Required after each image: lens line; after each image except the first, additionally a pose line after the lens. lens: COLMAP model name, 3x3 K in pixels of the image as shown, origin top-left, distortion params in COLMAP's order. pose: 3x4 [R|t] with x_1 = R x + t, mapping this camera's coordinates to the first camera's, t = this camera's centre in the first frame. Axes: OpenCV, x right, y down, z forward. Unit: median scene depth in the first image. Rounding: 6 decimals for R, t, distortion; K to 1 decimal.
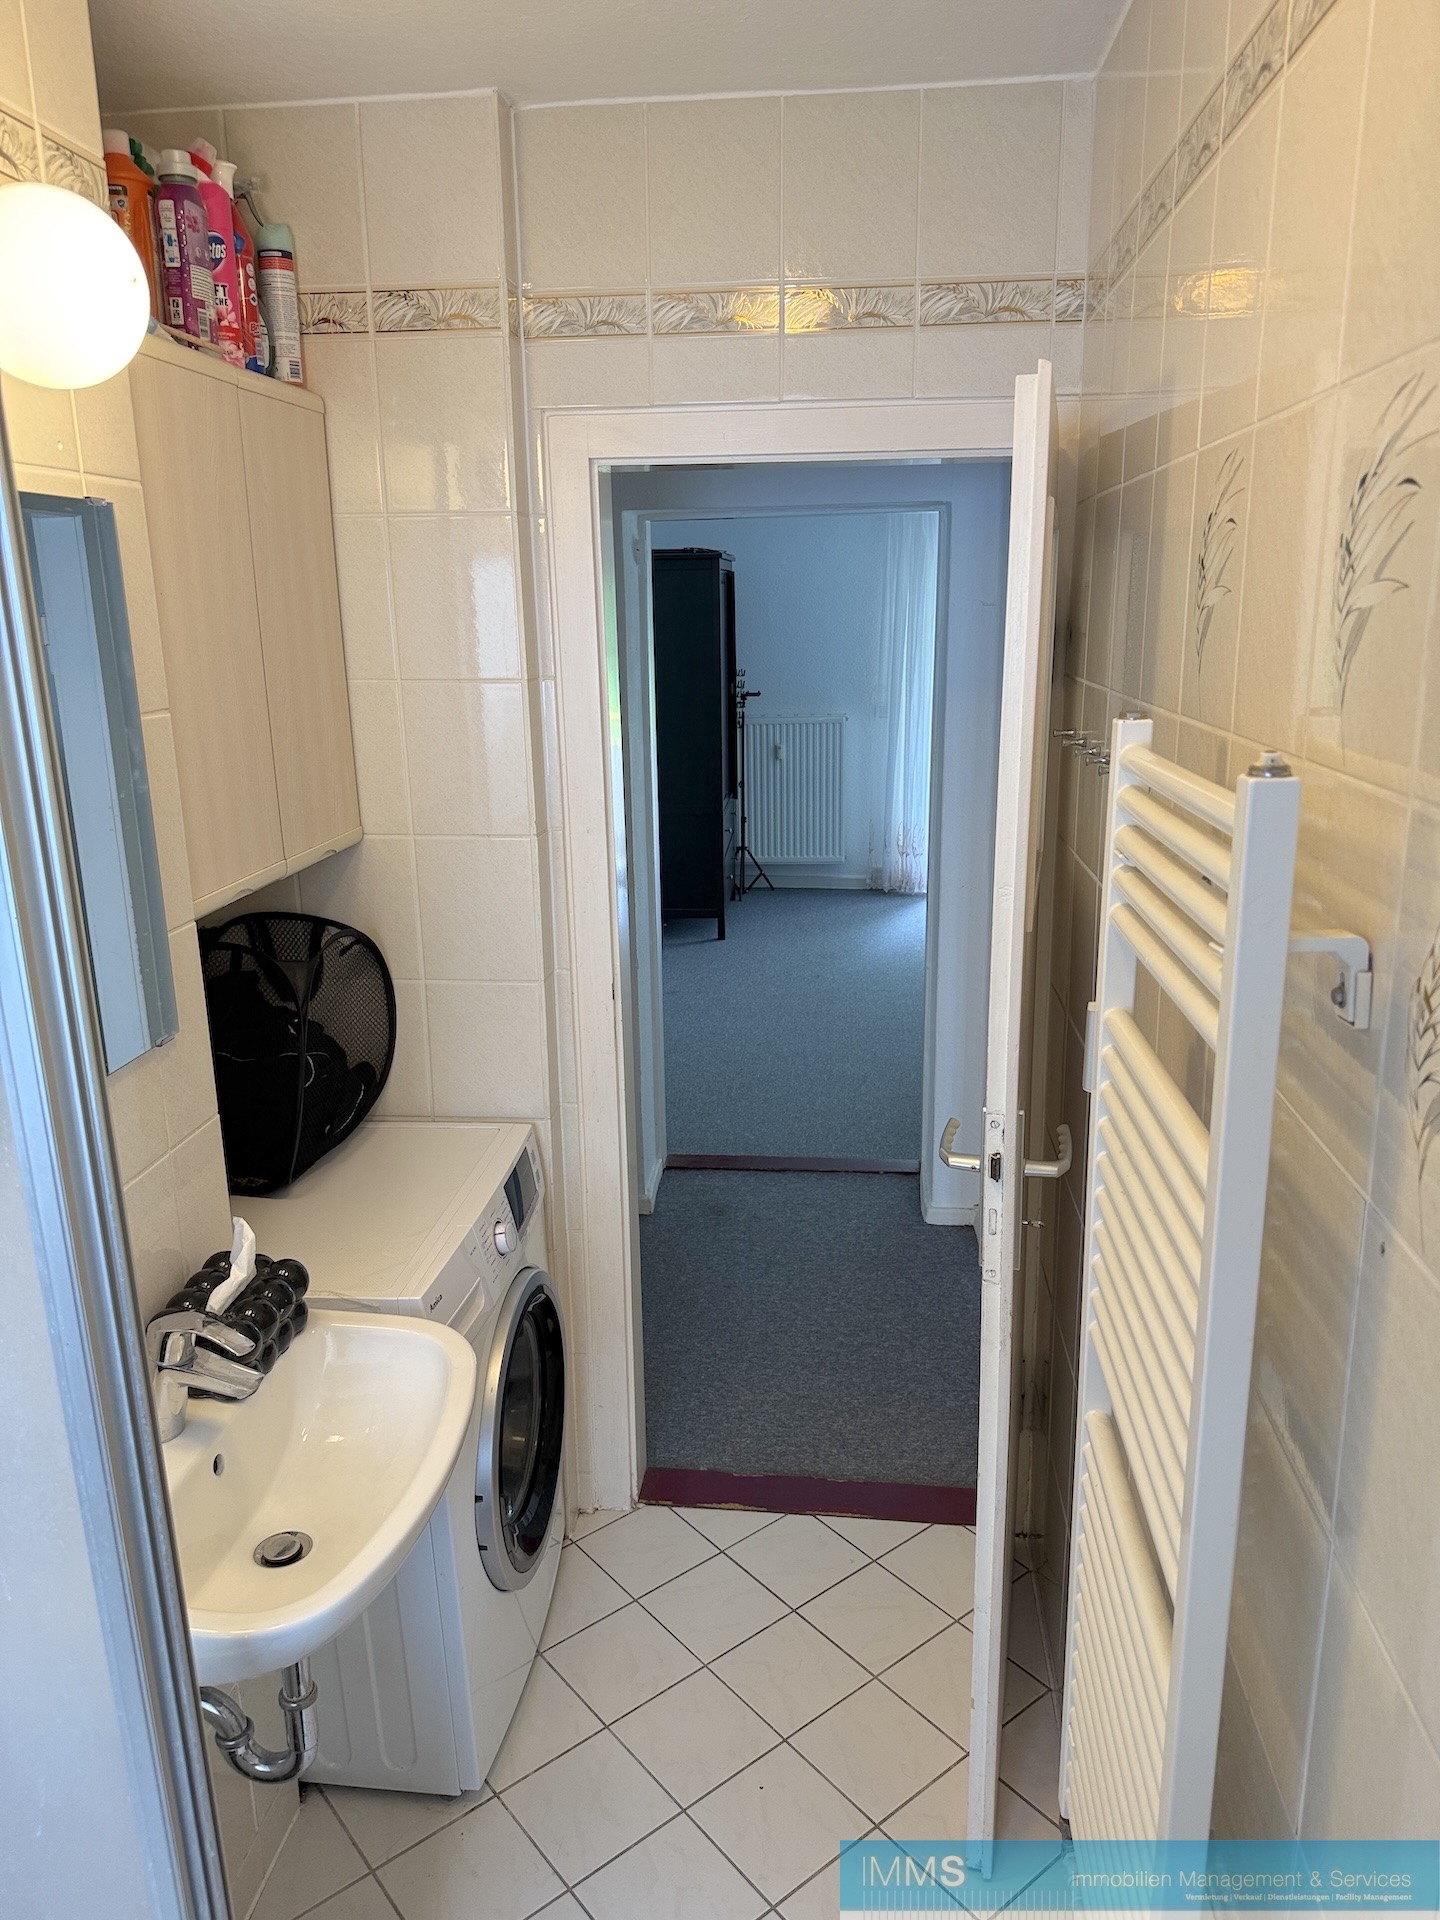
lens RADIAL K [[1466.4, 0, 720.0], [0, 1466.4, 960.0], [0, 0, 1]] dist [0.033711, -0.128819]
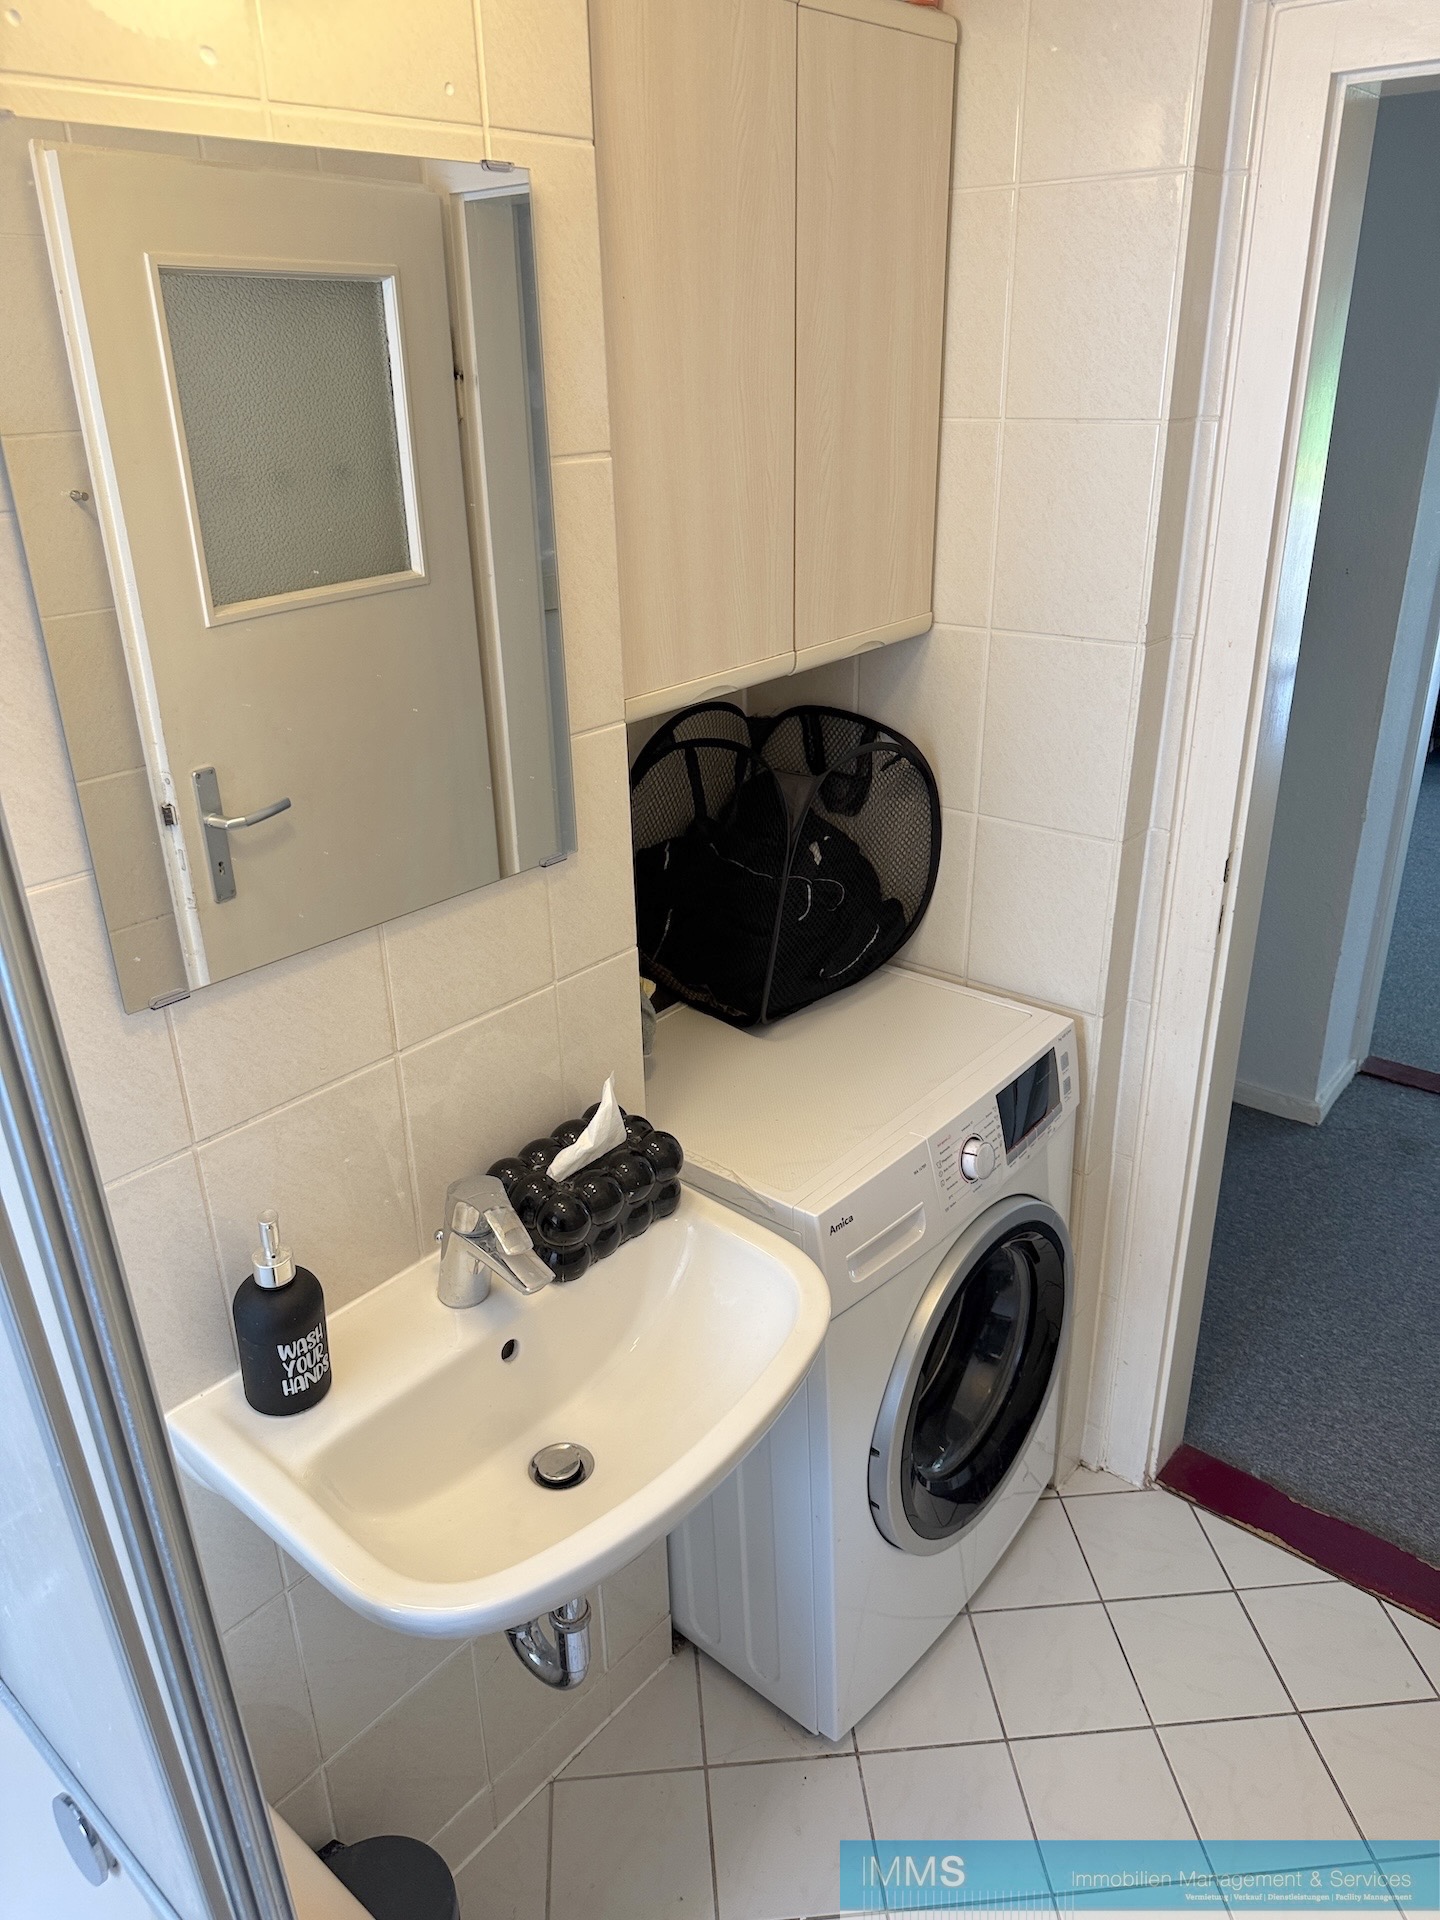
lens RADIAL K [[1361.0, 0, 720.0], [0, 1361.0, 960.0], [0, 0, 1]] dist [0.027873, -0.050999]
pose [[0.805880, 0.225400, -0.547496, 0.112200], [-0.121616, 0.968001, 0.219507, -0.056179], [0.579454, -0.110312, 0.807505, 0.309570]]
